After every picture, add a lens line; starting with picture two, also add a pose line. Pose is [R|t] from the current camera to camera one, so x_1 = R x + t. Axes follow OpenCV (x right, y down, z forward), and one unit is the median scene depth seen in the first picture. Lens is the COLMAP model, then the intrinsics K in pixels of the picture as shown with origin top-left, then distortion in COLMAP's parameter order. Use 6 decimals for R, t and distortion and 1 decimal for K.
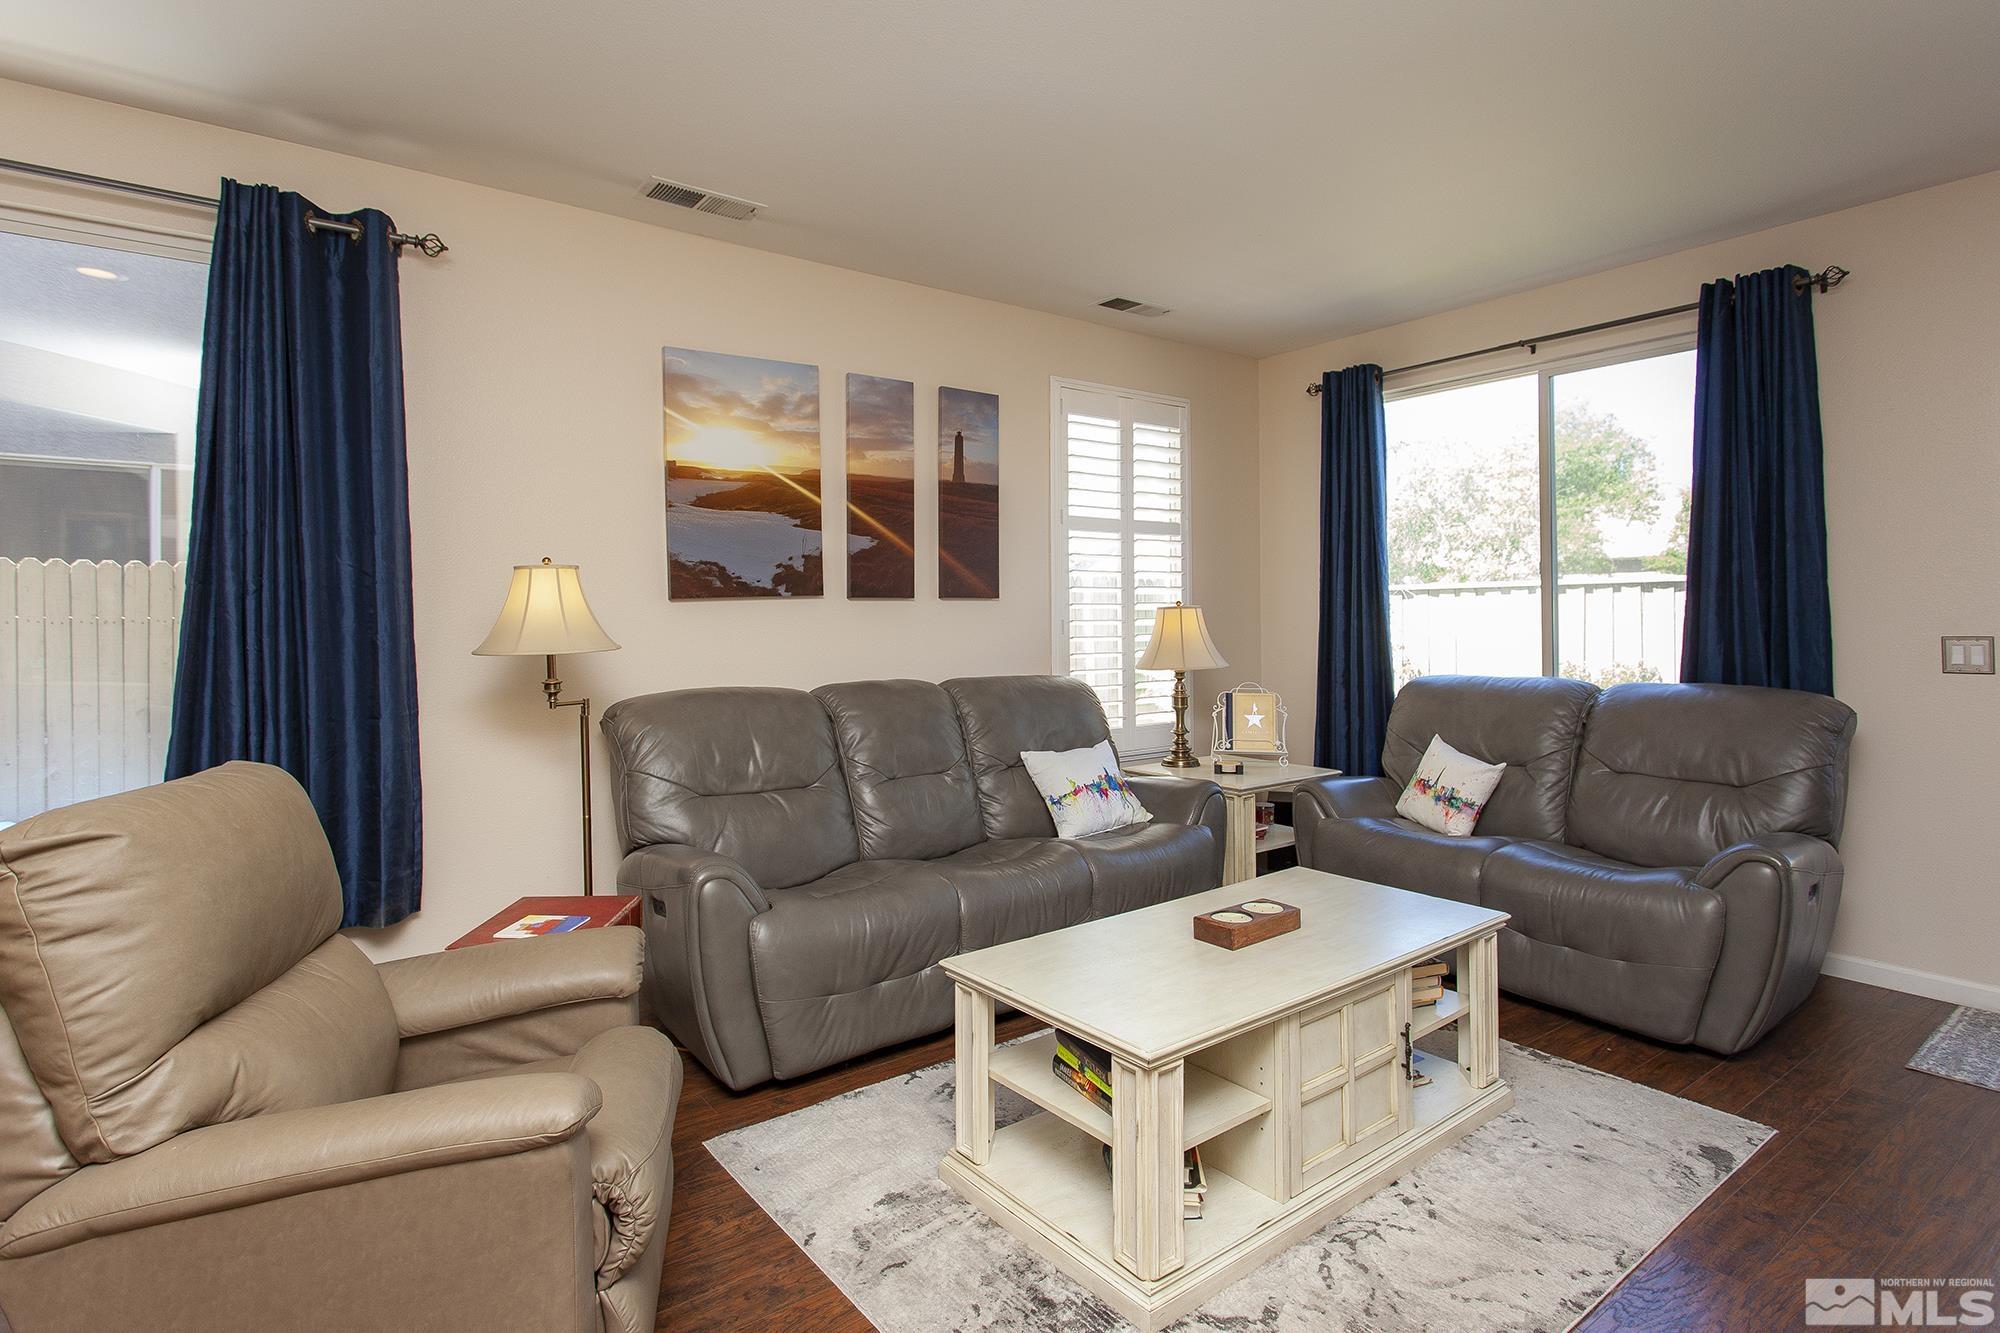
lens RADIAL K [[1034.1, 0, 956.8], [0, 1034.1, 604.5], [0, 0, 1]] dist [0.007066, 0.002388]
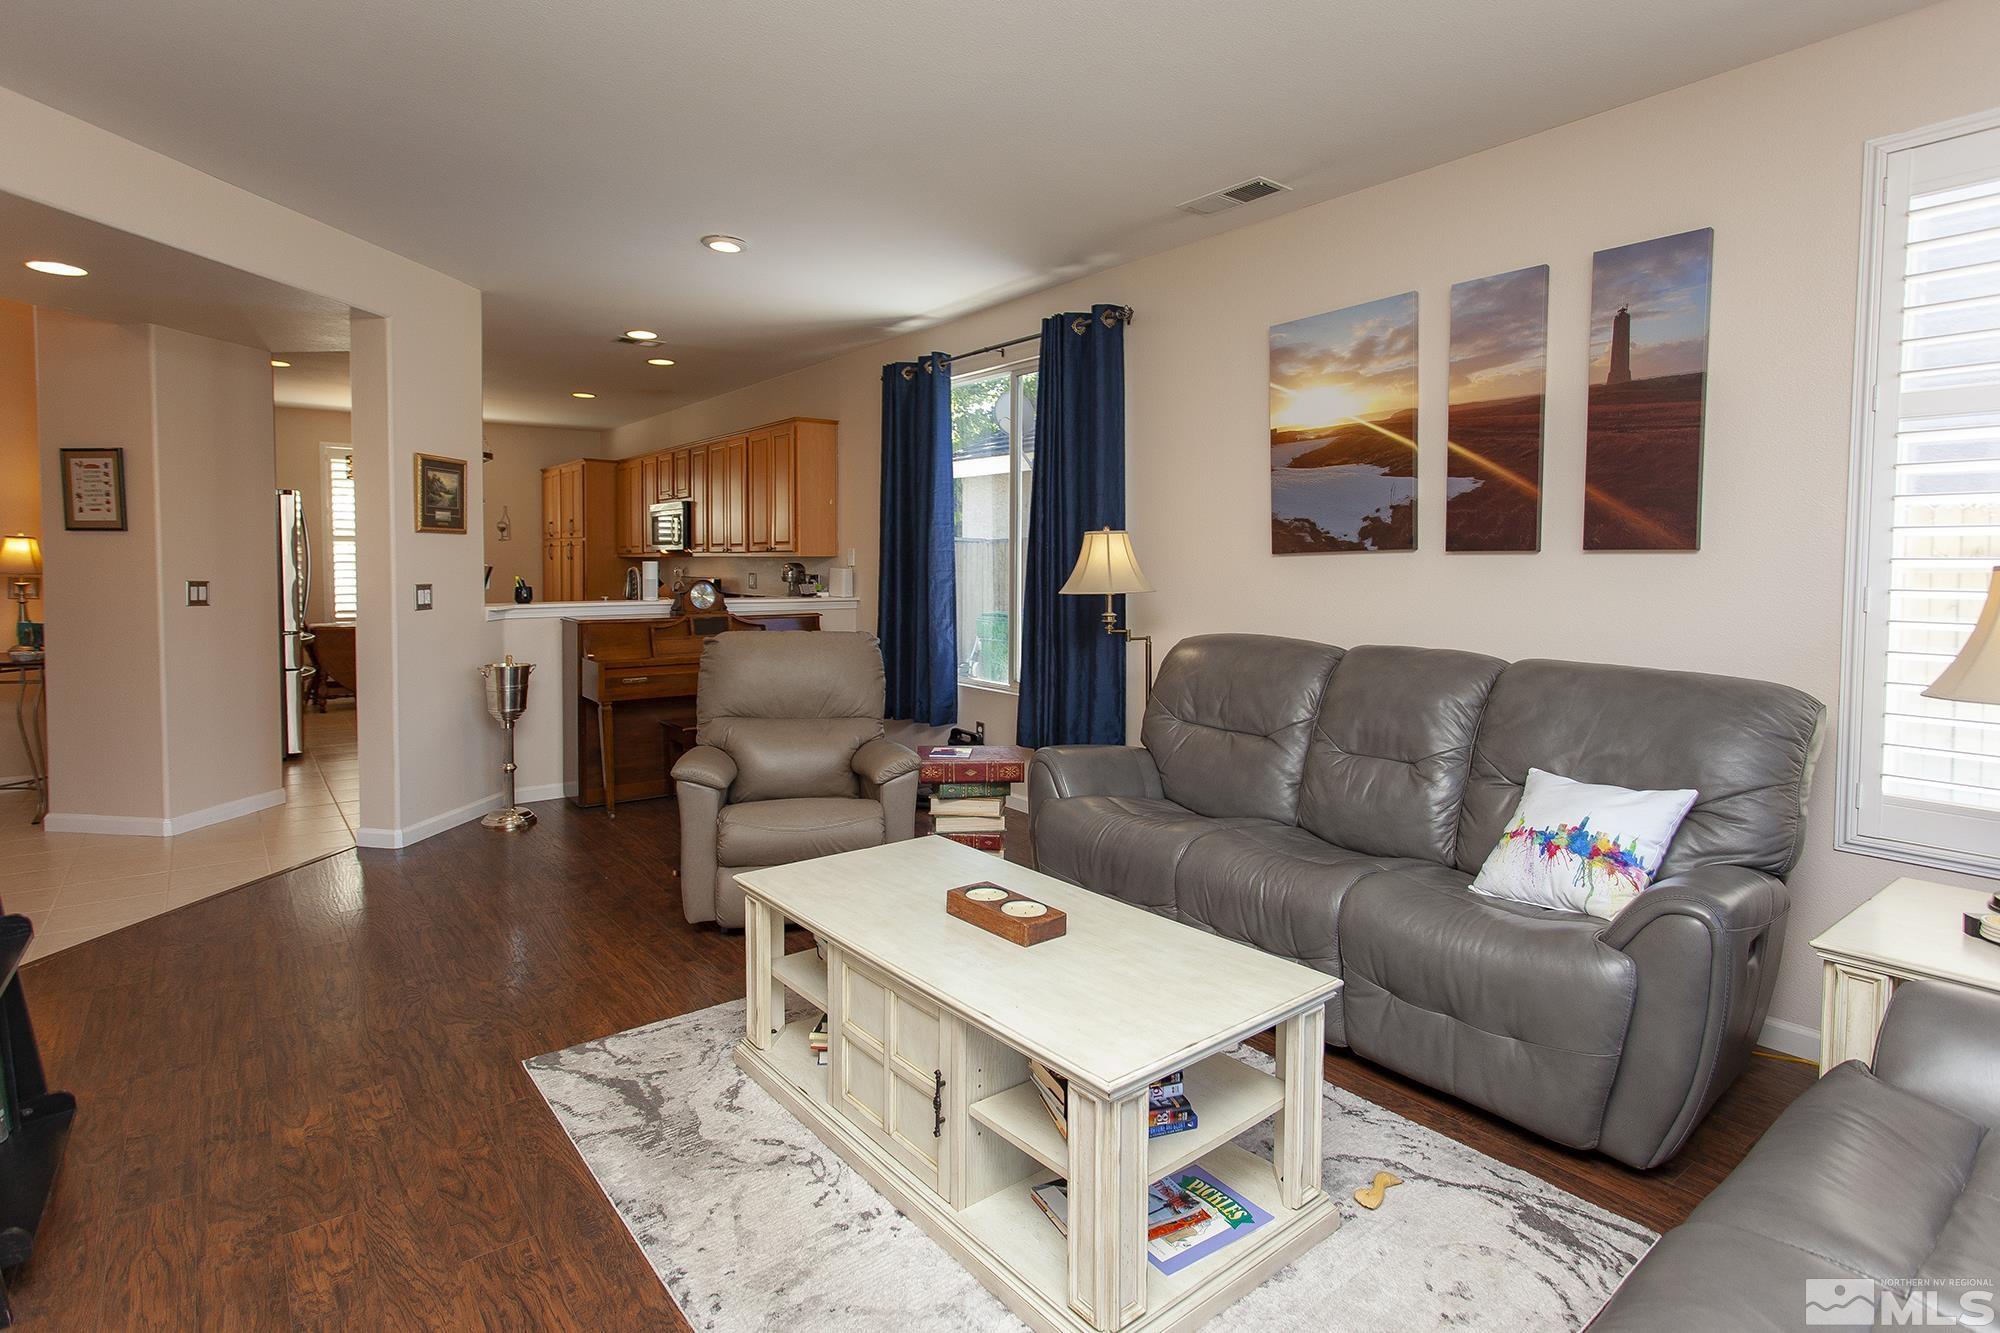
lens RADIAL K [[1034.1, 0, 1040.0], [0, 1034.1, 613.2], [0, 0, 1]] dist [0.007066, 0.002388]
pose [[0.037153, 0.054621, -0.997816, 0.760046], [-0.000725, 0.998506, 0.054632, -0.002067], [0.999309, -0.001306, 0.037138, 0.644759]]
